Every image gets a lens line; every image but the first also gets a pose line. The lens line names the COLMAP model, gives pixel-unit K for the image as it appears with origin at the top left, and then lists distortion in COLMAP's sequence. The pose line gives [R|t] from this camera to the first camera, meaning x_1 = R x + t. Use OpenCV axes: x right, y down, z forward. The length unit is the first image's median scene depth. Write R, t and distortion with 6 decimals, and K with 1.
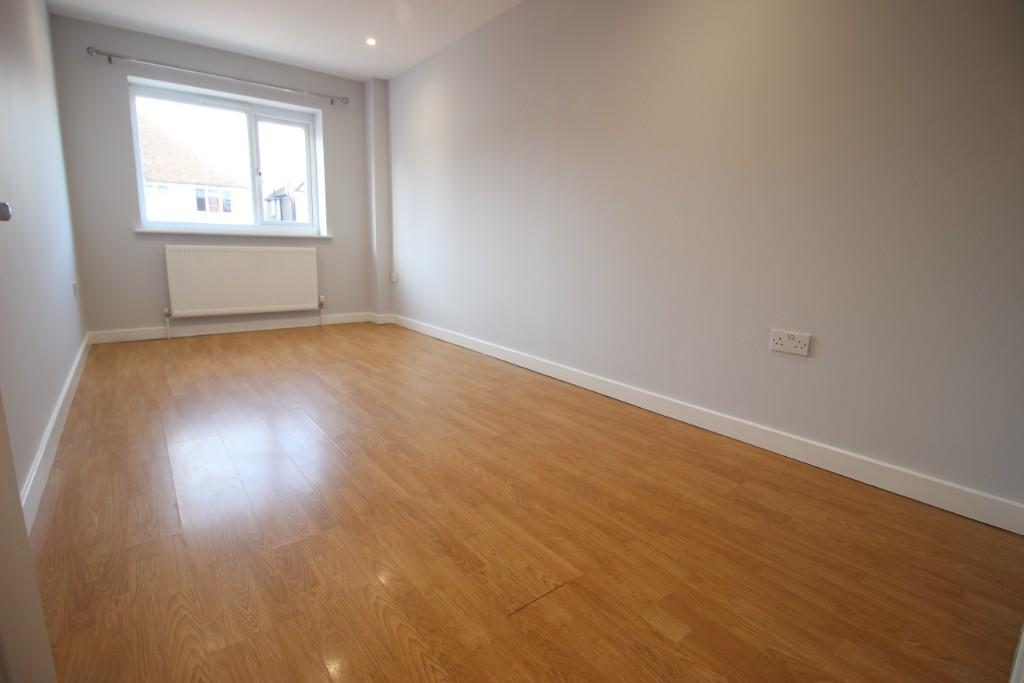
lens RADIAL K [[486.1, 0, 510.2], [0, 486.1, 331.0], [0, 0, 1]] dist [-0.000425, -0.000025]
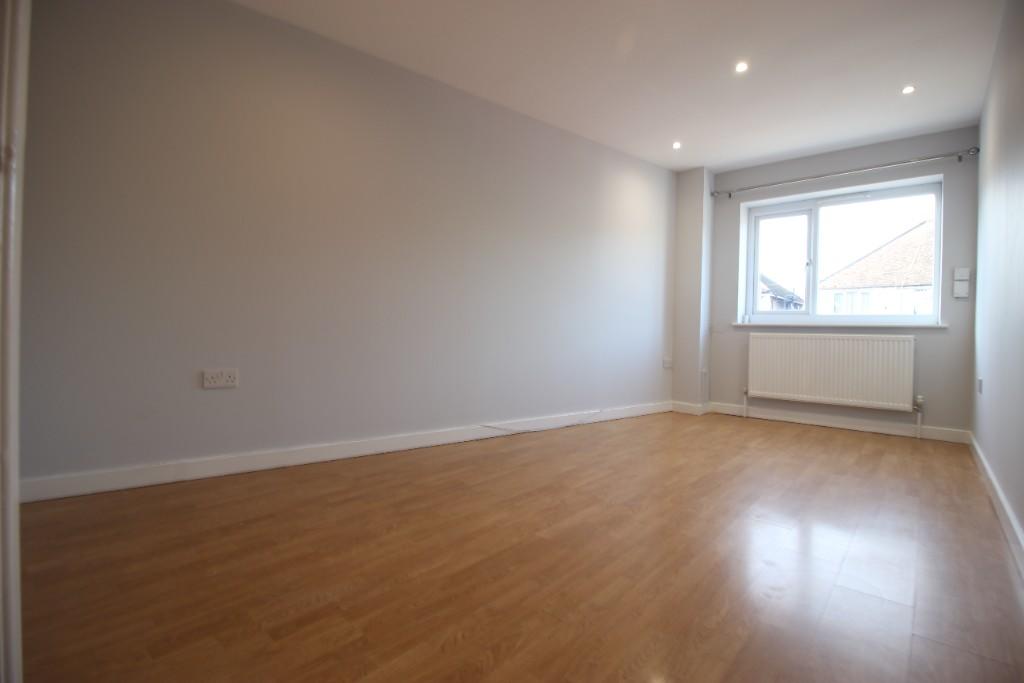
lens RADIAL K [[486.1, 0, 510.2], [0, 486.1, 331.0], [0, 0, 1]] dist [-0.000425, -0.000025]
pose [[0.176239, -0.005188, -0.984334, 0.326398], [-0.185584, 0.981878, -0.038402, -0.031291], [0.966694, 0.189445, 0.172082, 0.234563]]
